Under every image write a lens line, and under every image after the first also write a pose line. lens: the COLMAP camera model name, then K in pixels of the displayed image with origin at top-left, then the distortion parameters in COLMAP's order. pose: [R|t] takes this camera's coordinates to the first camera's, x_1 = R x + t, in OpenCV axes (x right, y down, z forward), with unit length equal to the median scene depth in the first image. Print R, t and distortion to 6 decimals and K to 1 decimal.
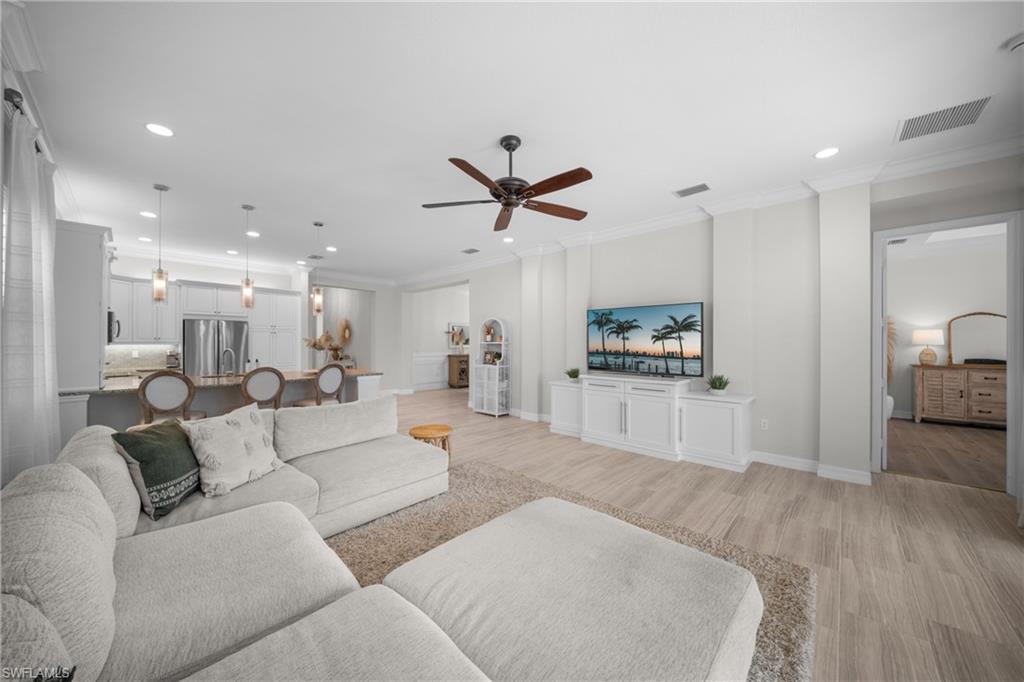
lens RADIAL K [[358.5, 0, 504.2], [0, 358.5, 341.4], [0, 0, 1]] dist [0.000996, -0.002521]
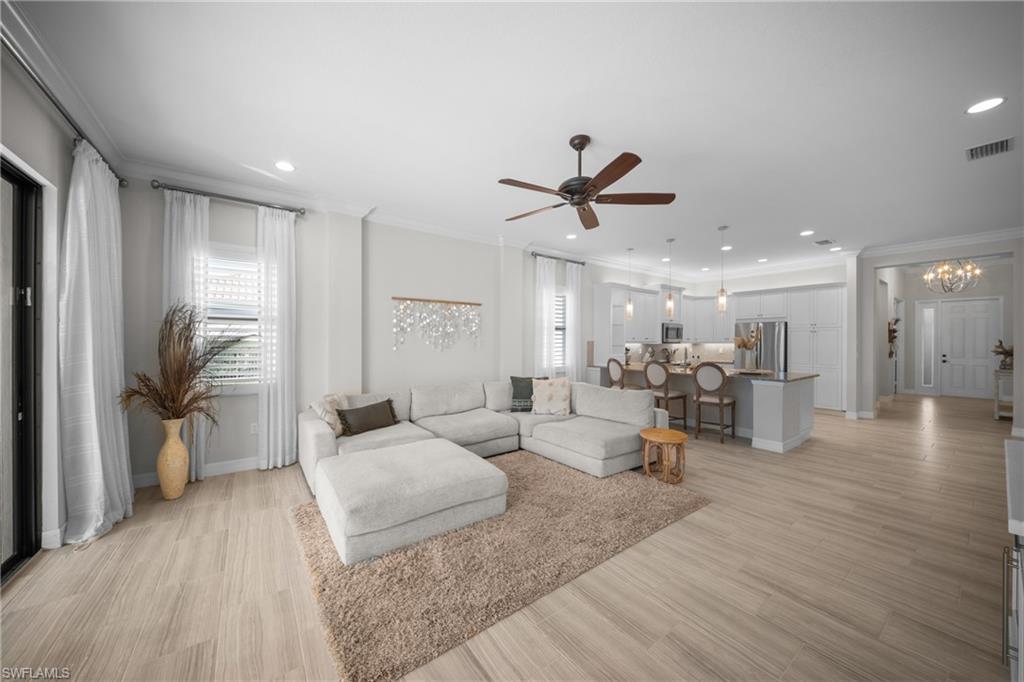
lens RADIAL K [[358.5, 0, 520.3], [0, 358.5, 342.8], [0, 0, 1]] dist [0.000996, -0.002521]
pose [[-0.171166, 0.001838, -0.985240, 0.472651], [0.005018, 0.999987, 0.000994, -0.000009], [0.985229, -0.004774, -0.171173, 0.463704]]
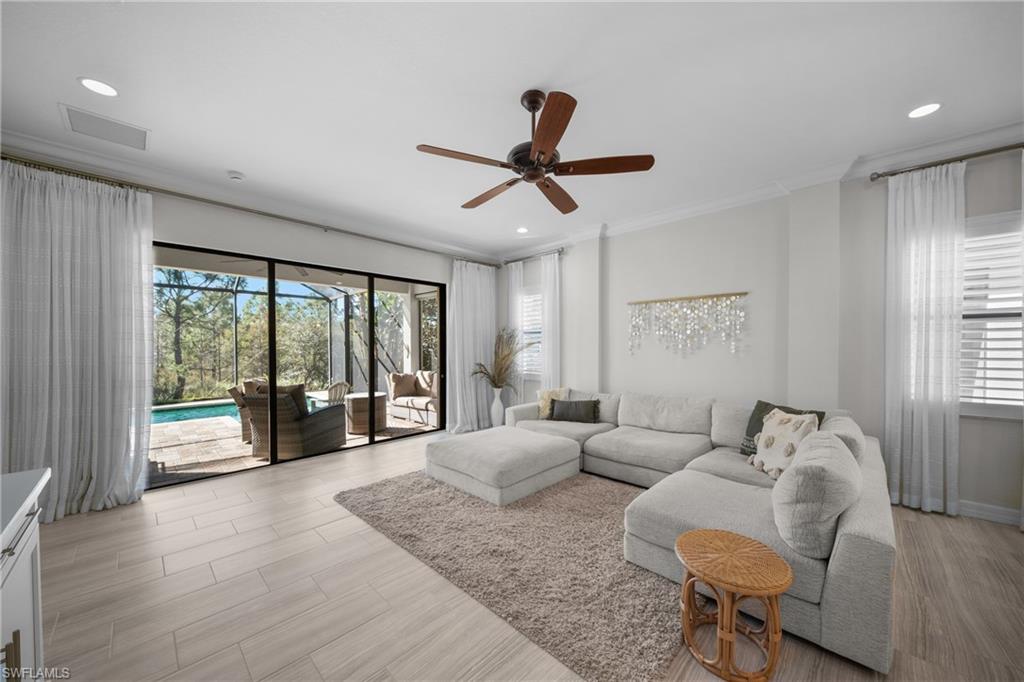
lens RADIAL K [[358.5, 0, 506.8], [0, 358.5, 351.0], [0, 0, 1]] dist [0.000996, -0.002521]
pose [[-0.999988, 0.000436, 0.004823, 0.034472], [0.000456, 0.999991, 0.004106, 0.003271], [-0.004821, 0.004108, -0.999980, 0.834676]]
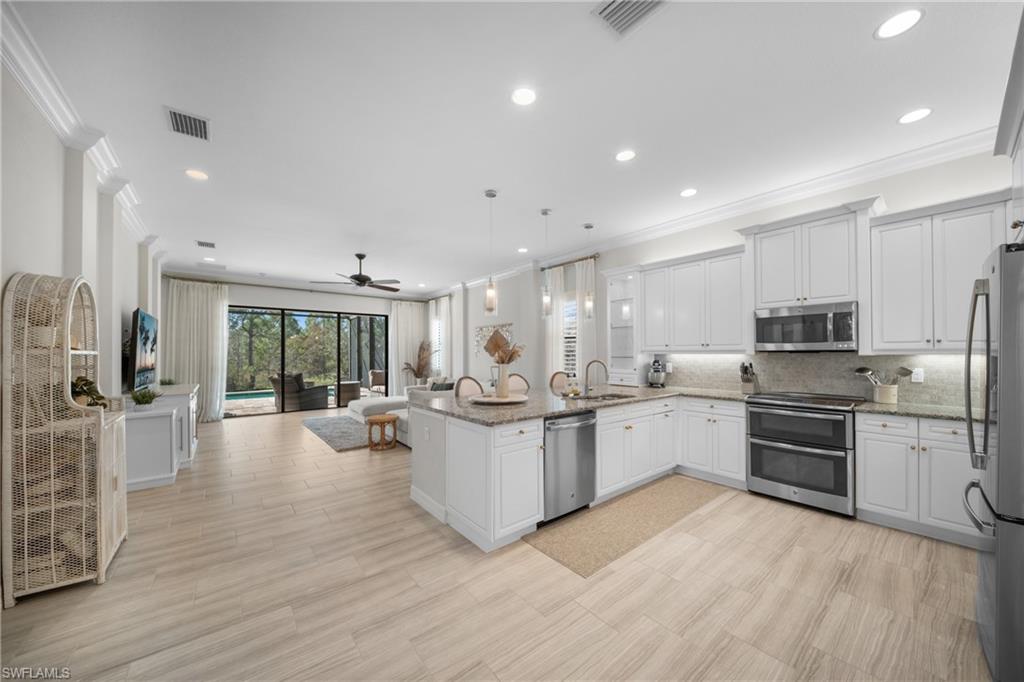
lens RADIAL K [[358.5, 0, 508.2], [0, 358.5, 348.8], [0, 0, 1]] dist [0.000996, -0.002521]
pose [[-0.990978, 0.004642, 0.133947, -0.515446], [0.002476, 0.999863, -0.016337, 0.006334], [-0.134004, -0.015858, -0.990854, 1.354764]]
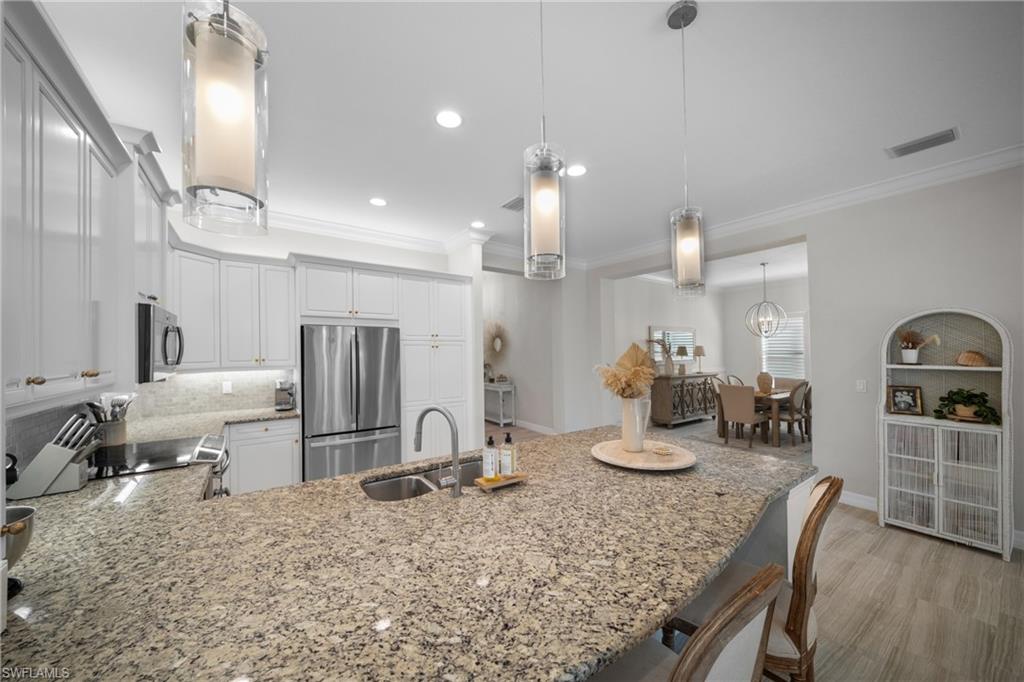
lens RADIAL K [[358.5, 0, 509.6], [0, 358.5, 345.9], [0, 0, 1]] dist [0.000996, -0.002521]
pose [[0.983273, -0.008514, -0.181940, -0.476635], [0.007528, 0.999953, -0.006110, -0.023744], [0.181983, 0.004638, 0.983291, 0.511992]]
